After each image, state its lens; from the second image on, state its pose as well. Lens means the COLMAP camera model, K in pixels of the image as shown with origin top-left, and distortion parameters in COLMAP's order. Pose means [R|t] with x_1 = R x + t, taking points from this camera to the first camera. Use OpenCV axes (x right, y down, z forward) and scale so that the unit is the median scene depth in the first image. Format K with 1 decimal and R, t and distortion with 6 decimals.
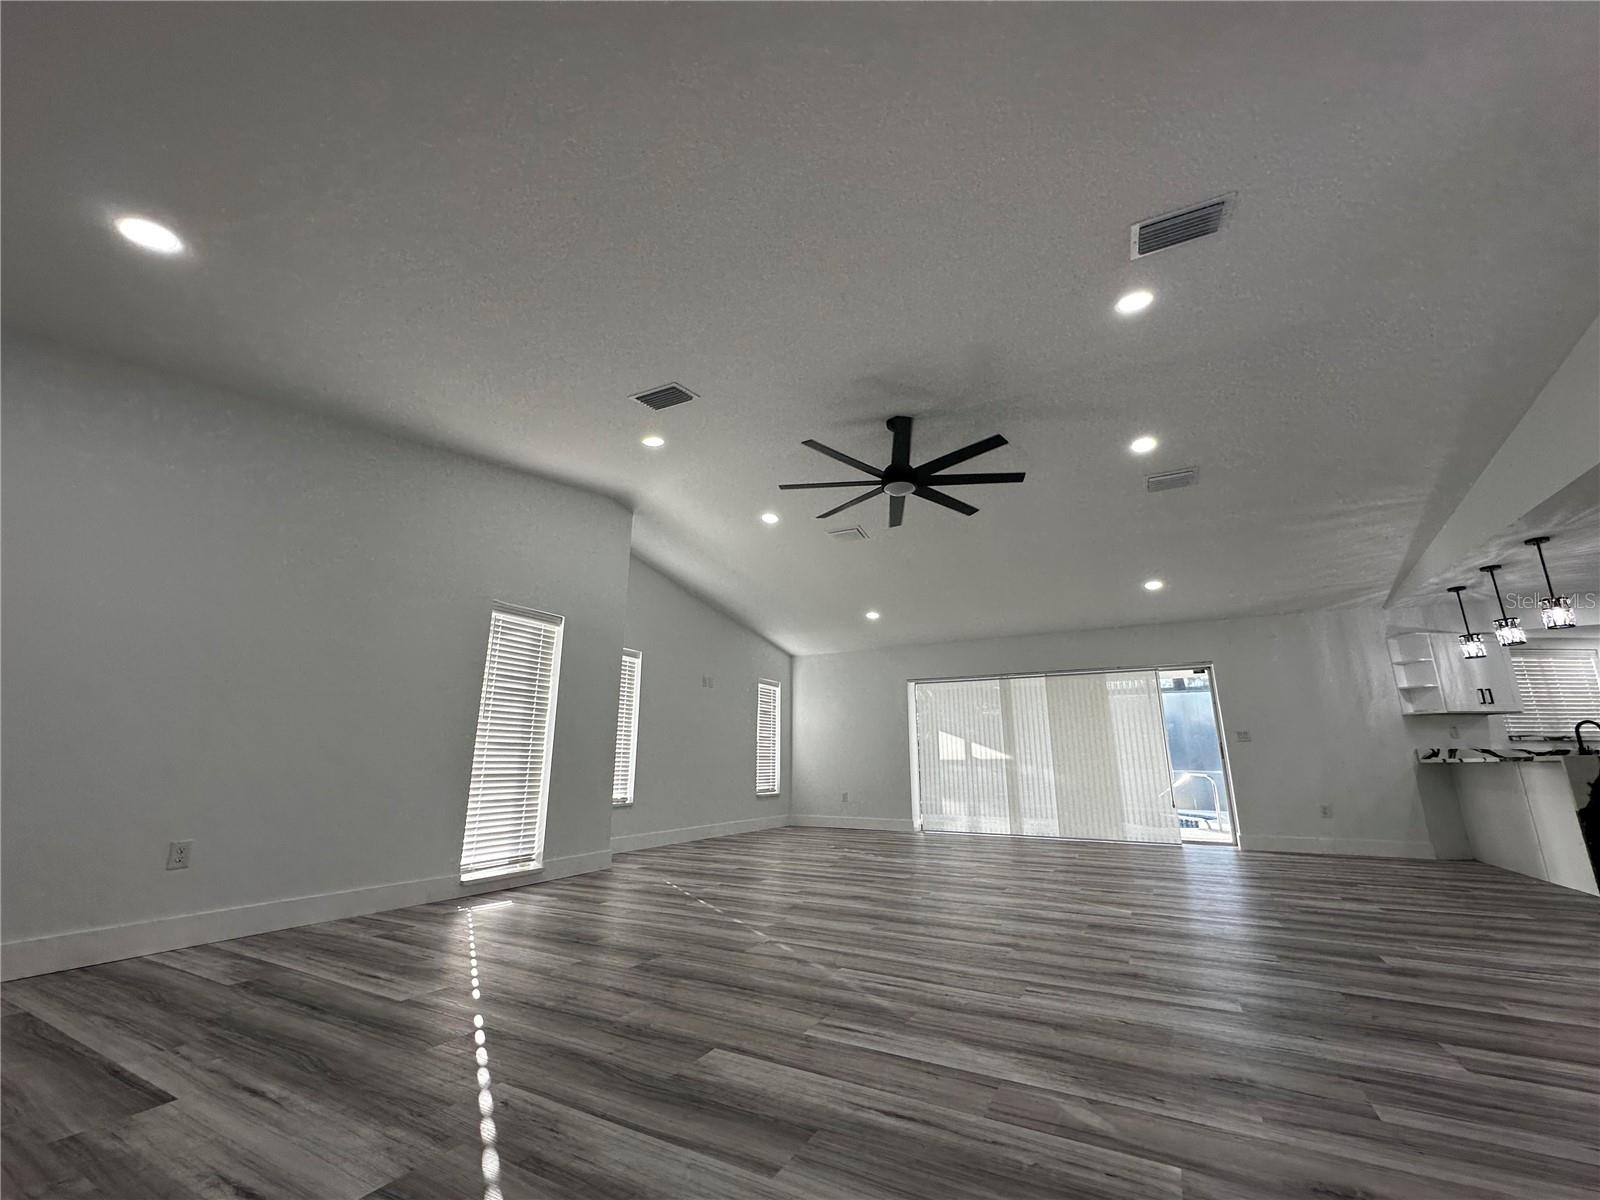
lens RADIAL K [[639.2, 0, 801.0], [0, 639.2, 599.8], [0, 0, 1]] dist [-0.001745, 0.000611]
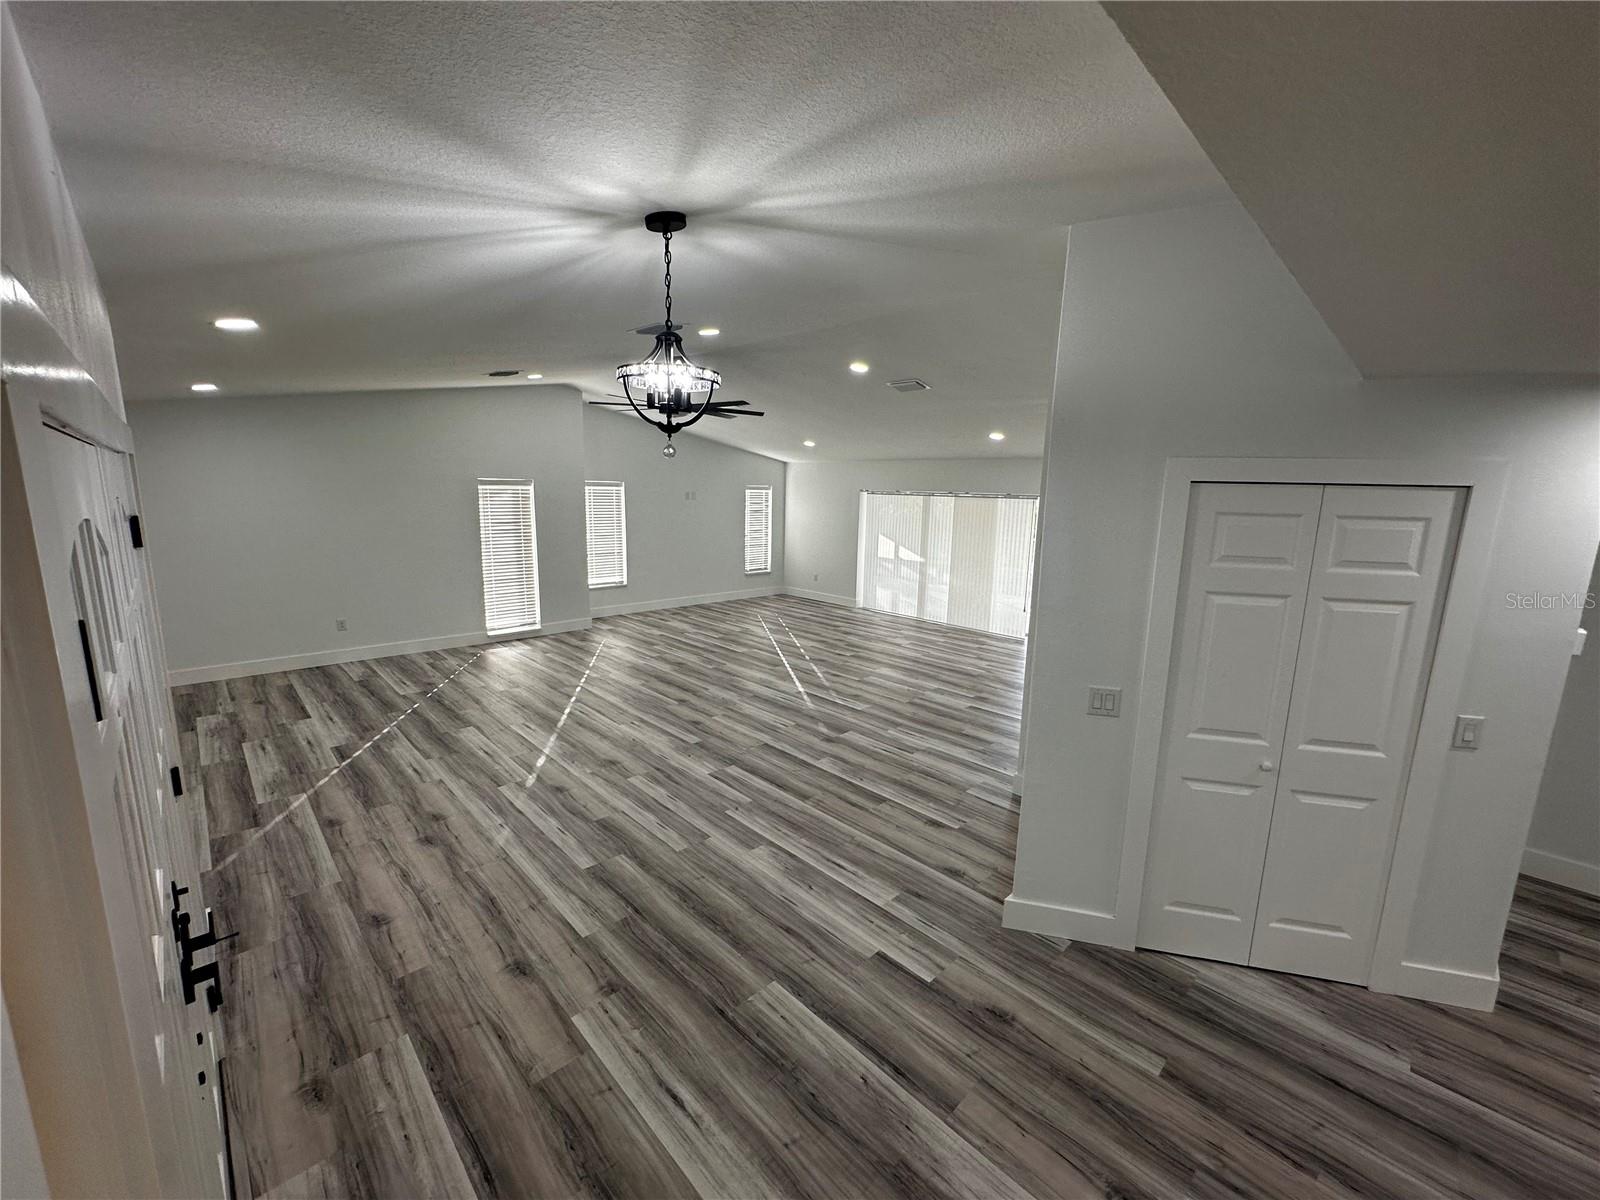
lens RADIAL K [[639.2, 0, 801.0], [0, 639.2, 599.8], [0, 0, 1]] dist [-0.001745, 0.000611]
pose [[0.954444, 0.071171, -0.289779, 0.510279], [0.053023, 0.915231, 0.399426, -0.207110], [0.293642, -0.396595, 0.869763, -0.189539]]
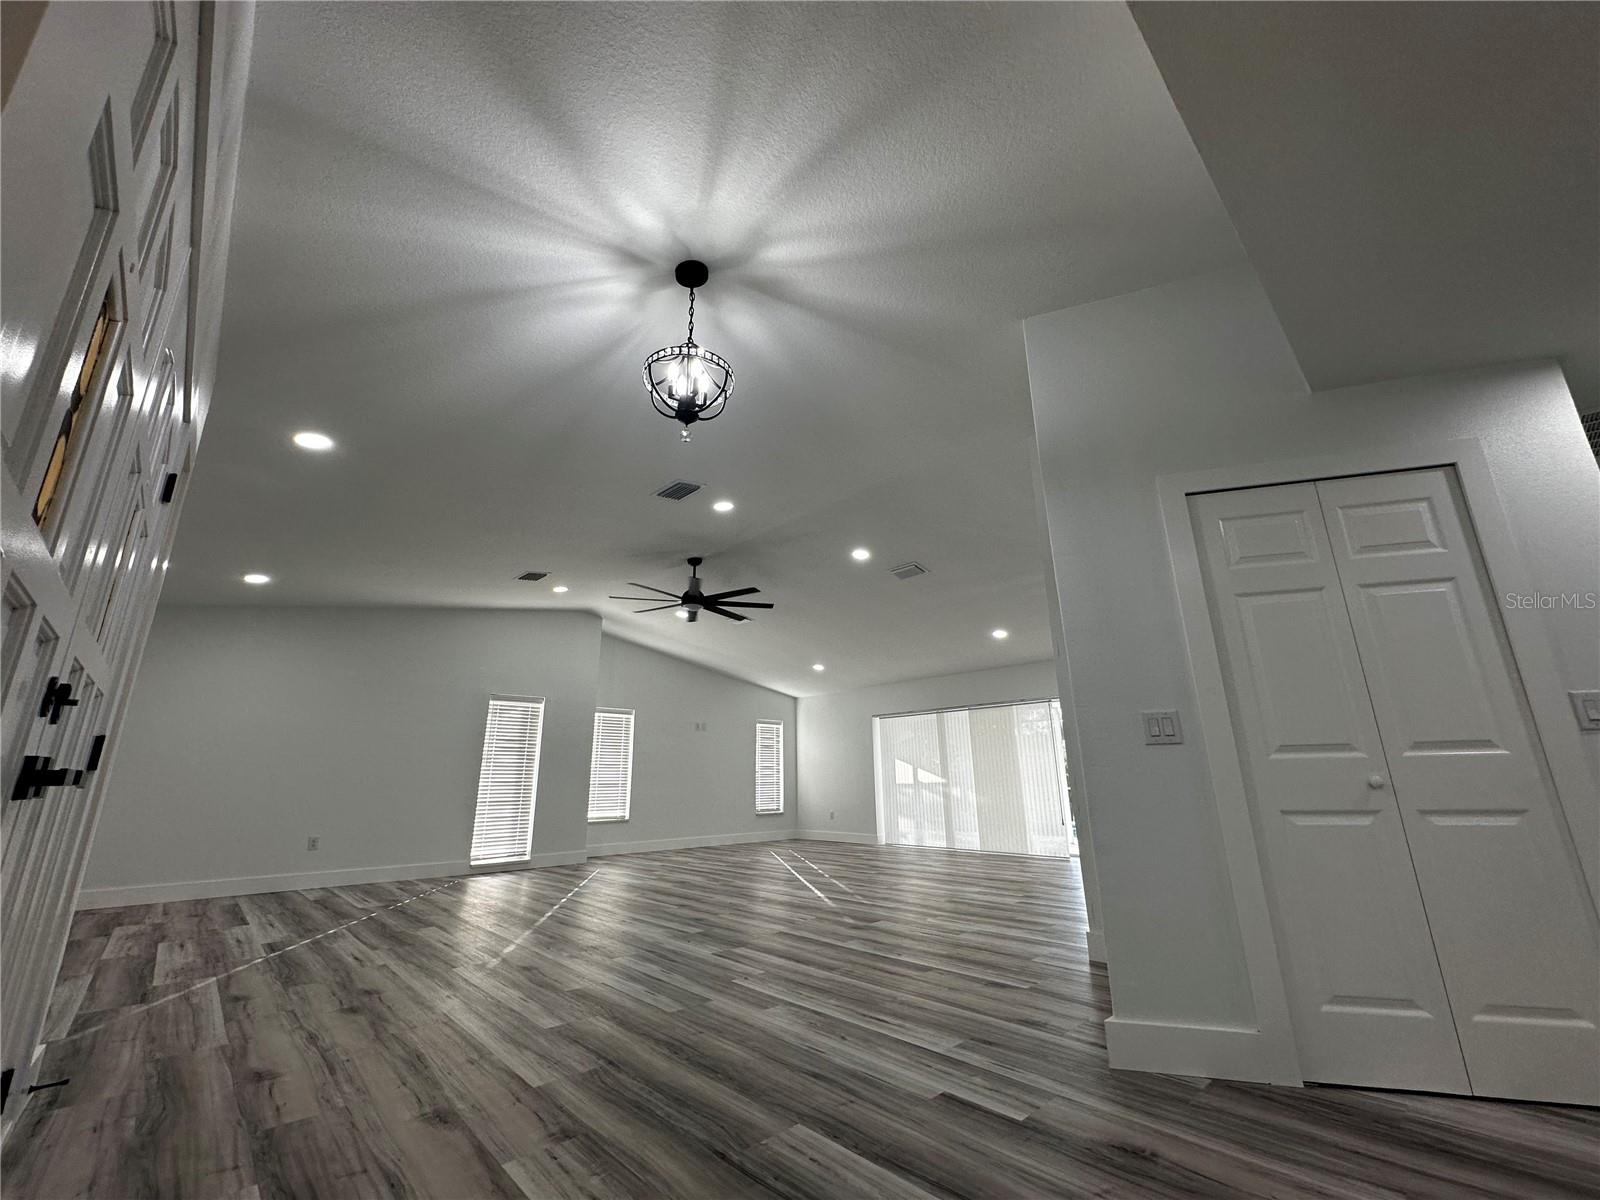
lens RADIAL K [[639.2, 0, 801.0], [0, 639.2, 599.8], [0, 0, 1]] dist [-0.001745, 0.000611]
pose [[0.949048, -0.100024, -0.298835, 0.503634], [0.092096, 0.994925, -0.040534, -0.063636], [0.301373, 0.010947, 0.953443, -0.207735]]
